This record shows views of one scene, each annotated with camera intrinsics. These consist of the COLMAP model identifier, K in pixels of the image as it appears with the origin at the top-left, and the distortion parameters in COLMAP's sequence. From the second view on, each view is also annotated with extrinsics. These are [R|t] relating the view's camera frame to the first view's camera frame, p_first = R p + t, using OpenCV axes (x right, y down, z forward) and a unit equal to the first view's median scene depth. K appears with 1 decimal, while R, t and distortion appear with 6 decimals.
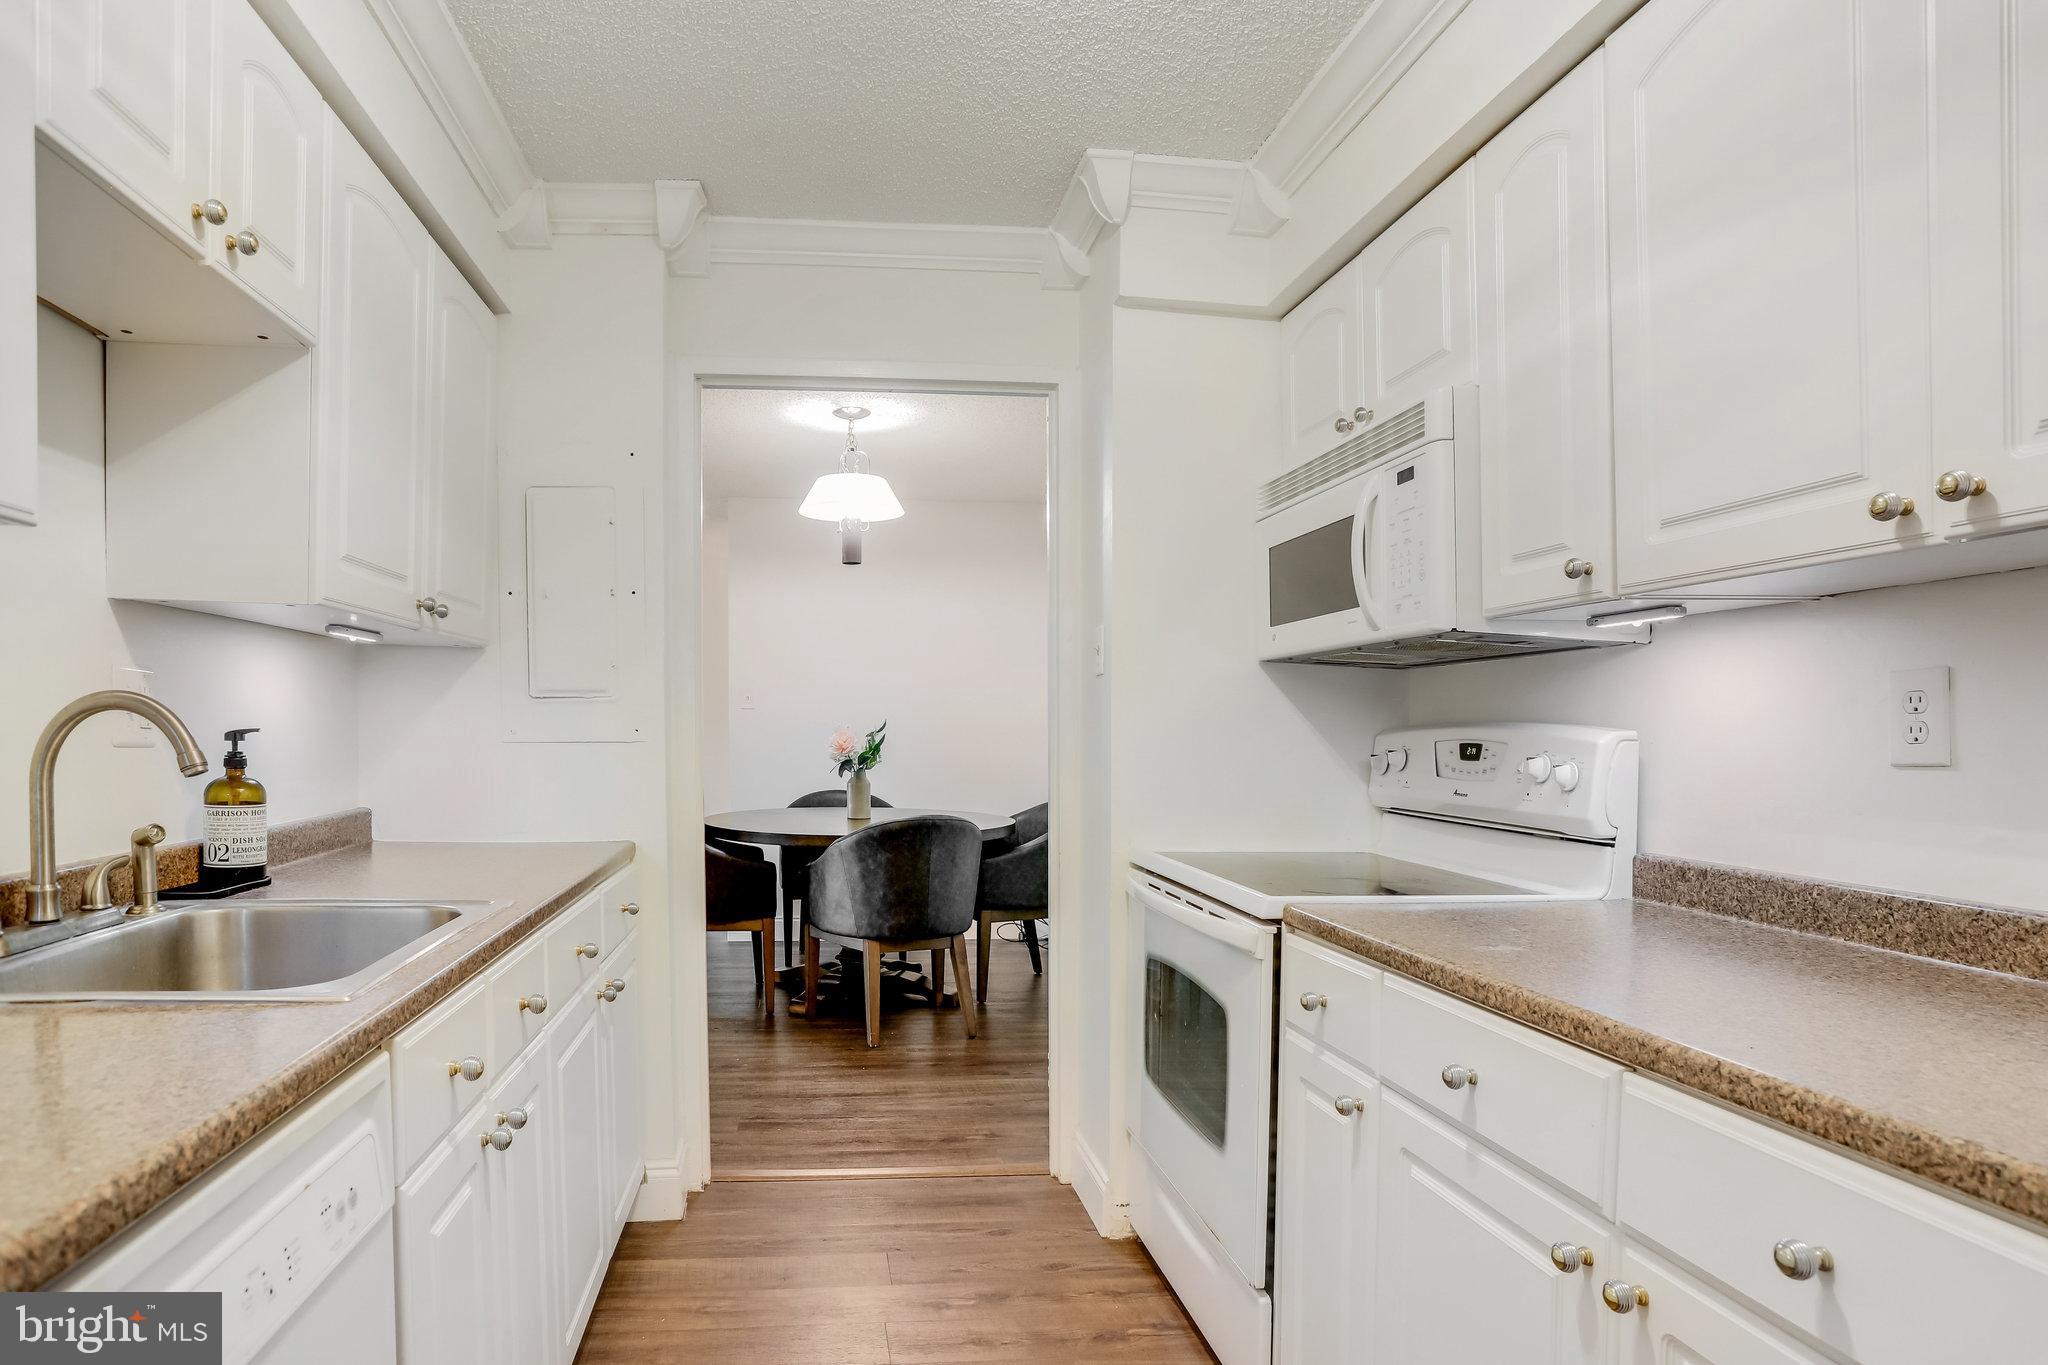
lens RADIAL K [[1247.5, 0, 941.2], [0, 1247.5, 747.9], [0, 0, 1]] dist [-0.090247, 0.082777]
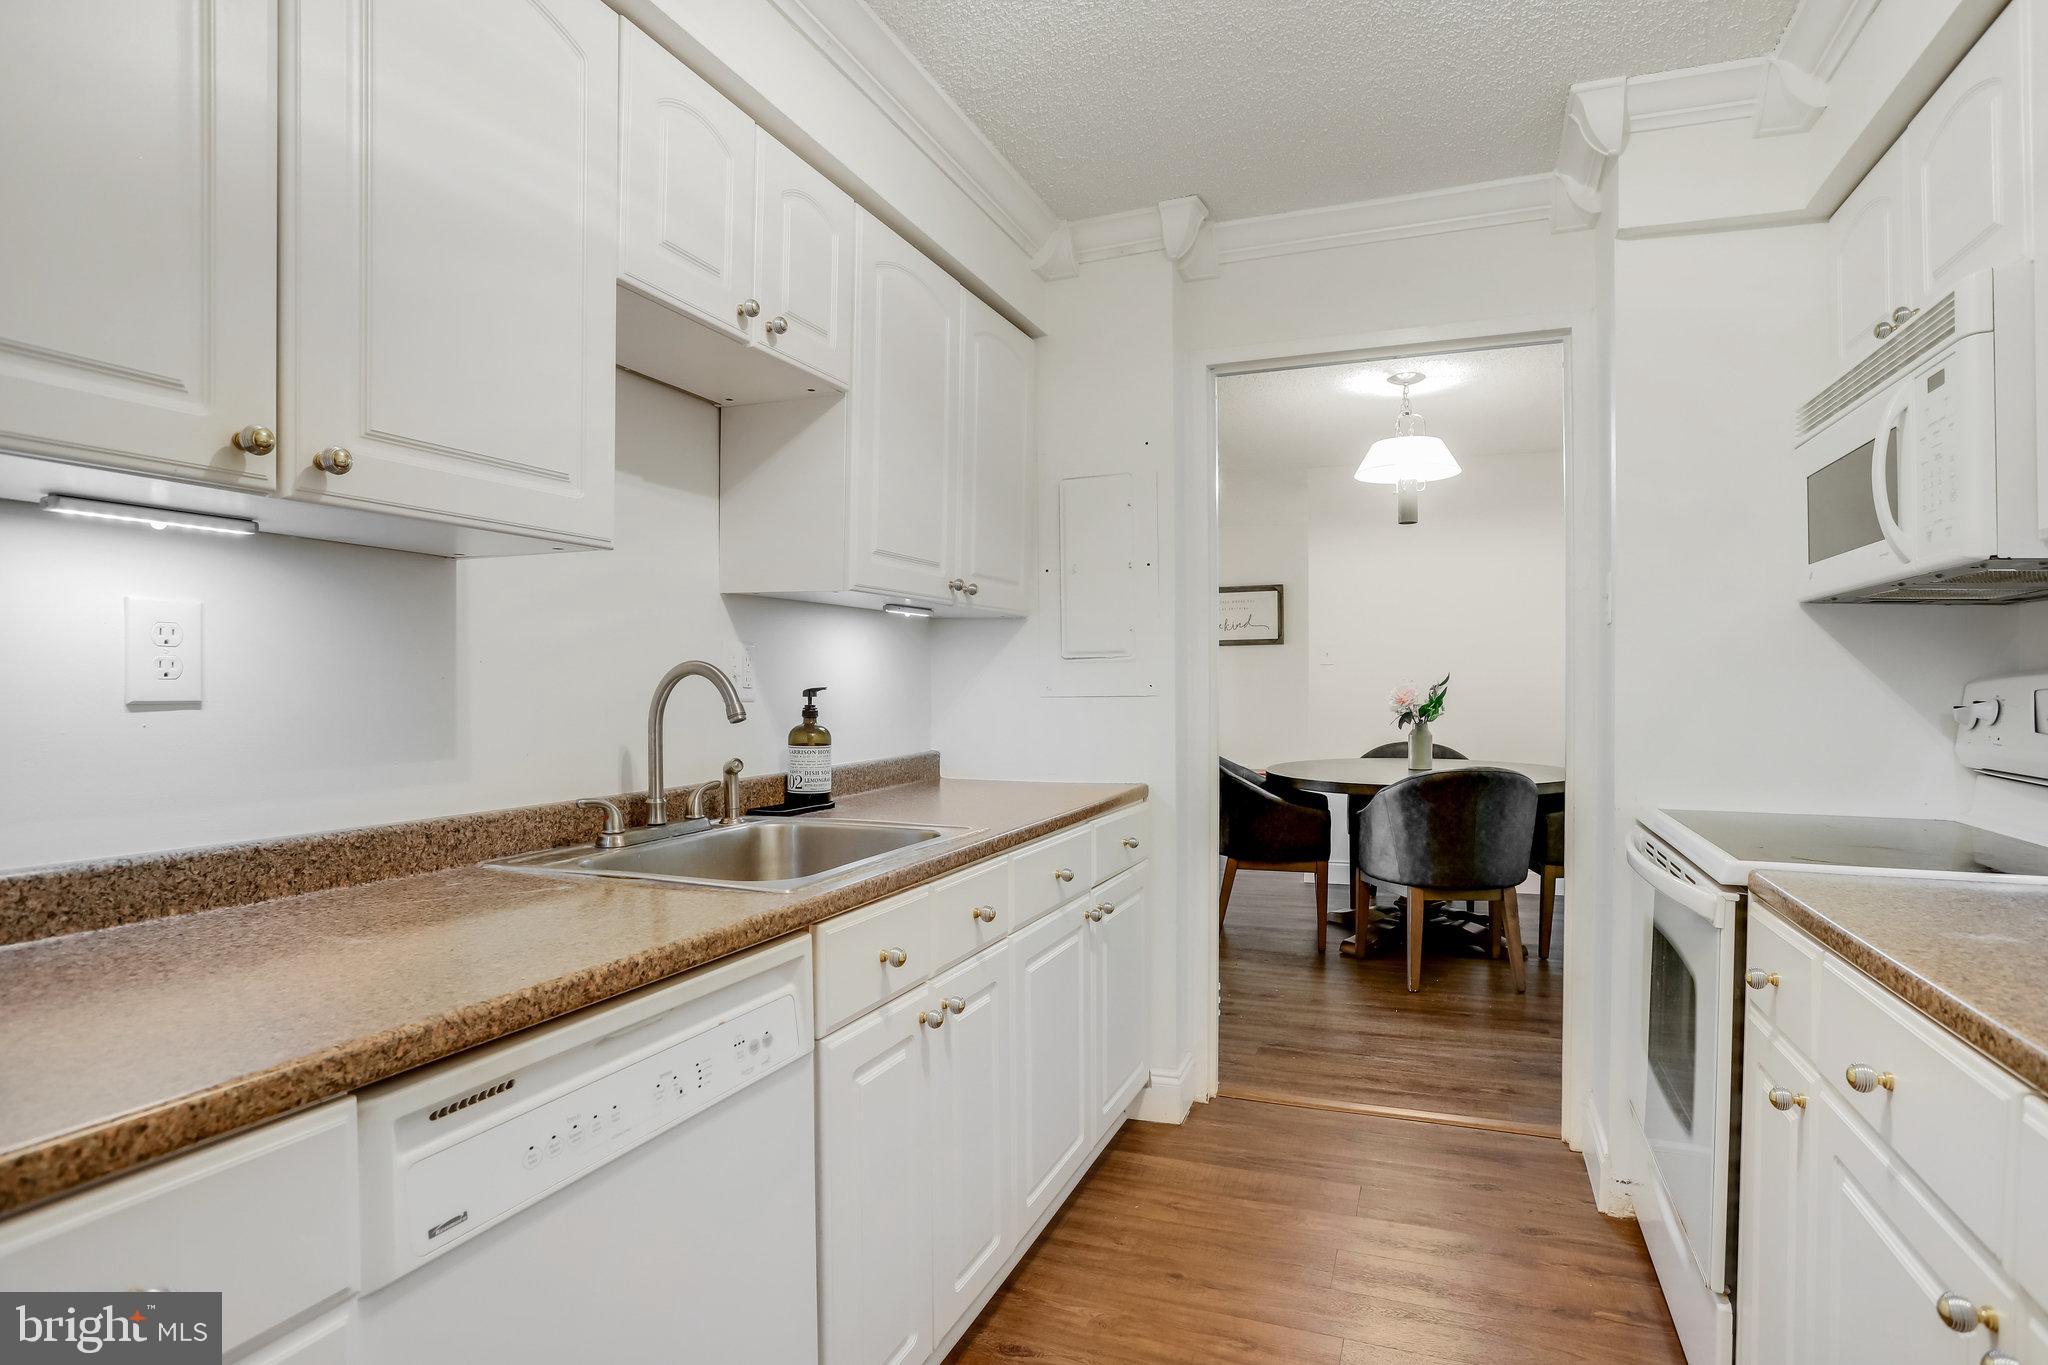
lens RADIAL K [[1153.1, 0, 1000.5], [0, 1153.1, 678.5], [0, 0, 1]] dist [-0.076583, 0.050685]
pose [[0.882806, -0.012322, -0.469577, 0.142718], [0.002728, 0.999774, -0.021106, 0.000948], [0.469731, 0.017351, 0.882639, 0.005892]]
